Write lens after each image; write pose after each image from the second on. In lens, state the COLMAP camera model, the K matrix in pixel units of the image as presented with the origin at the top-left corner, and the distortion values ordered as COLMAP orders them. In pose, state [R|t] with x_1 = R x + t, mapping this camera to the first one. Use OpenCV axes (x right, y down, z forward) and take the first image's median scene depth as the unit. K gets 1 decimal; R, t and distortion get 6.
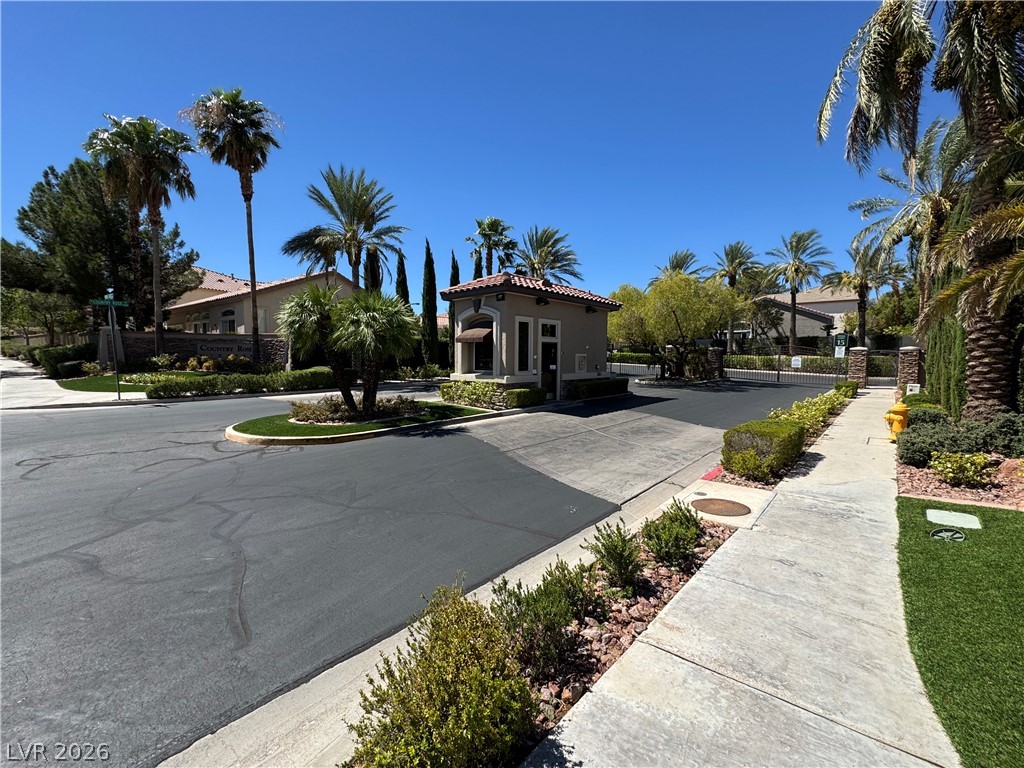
lens RADIAL K [[406.9, 0, 512.0], [0, 406.9, 384.0], [0, 0, 1]] dist [-0.003074, -0.000321]
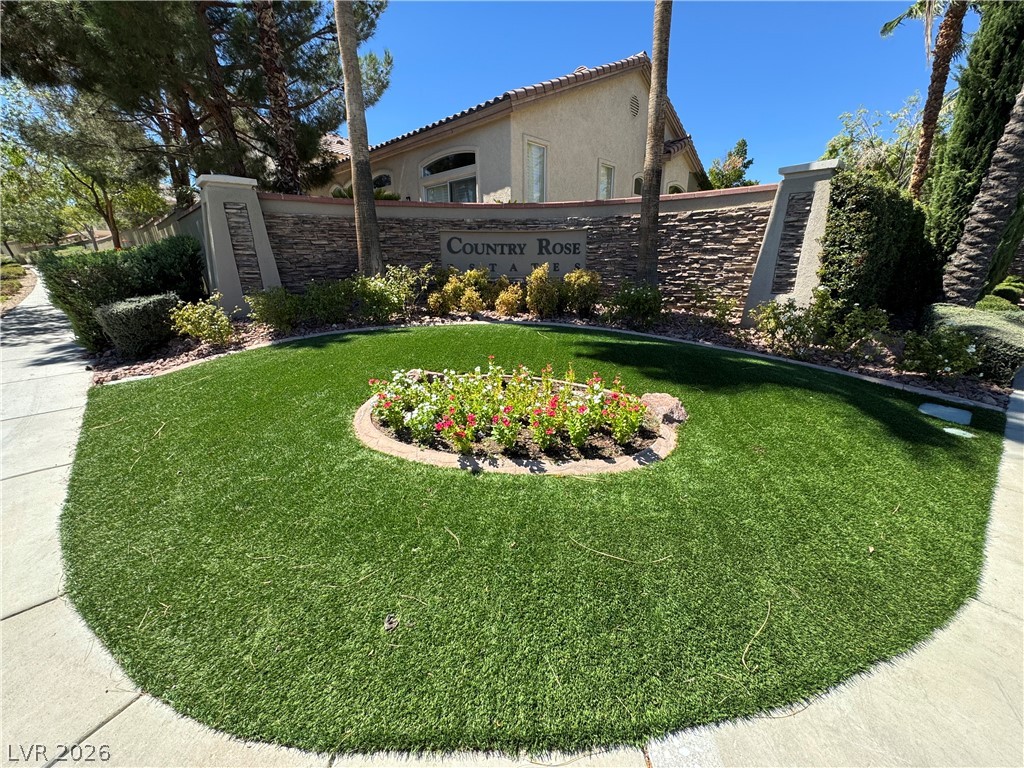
lens RADIAL K [[406.9, 0, 512.0], [0, 406.9, 384.0], [0, 0, 1]] dist [-0.003074, -0.000321]
pose [[0.990624, 0.028098, -0.133695, -2.084505], [0.002891, 0.974089, 0.226144, -0.161104], [0.136585, -0.224411, 0.964875, 1.983706]]
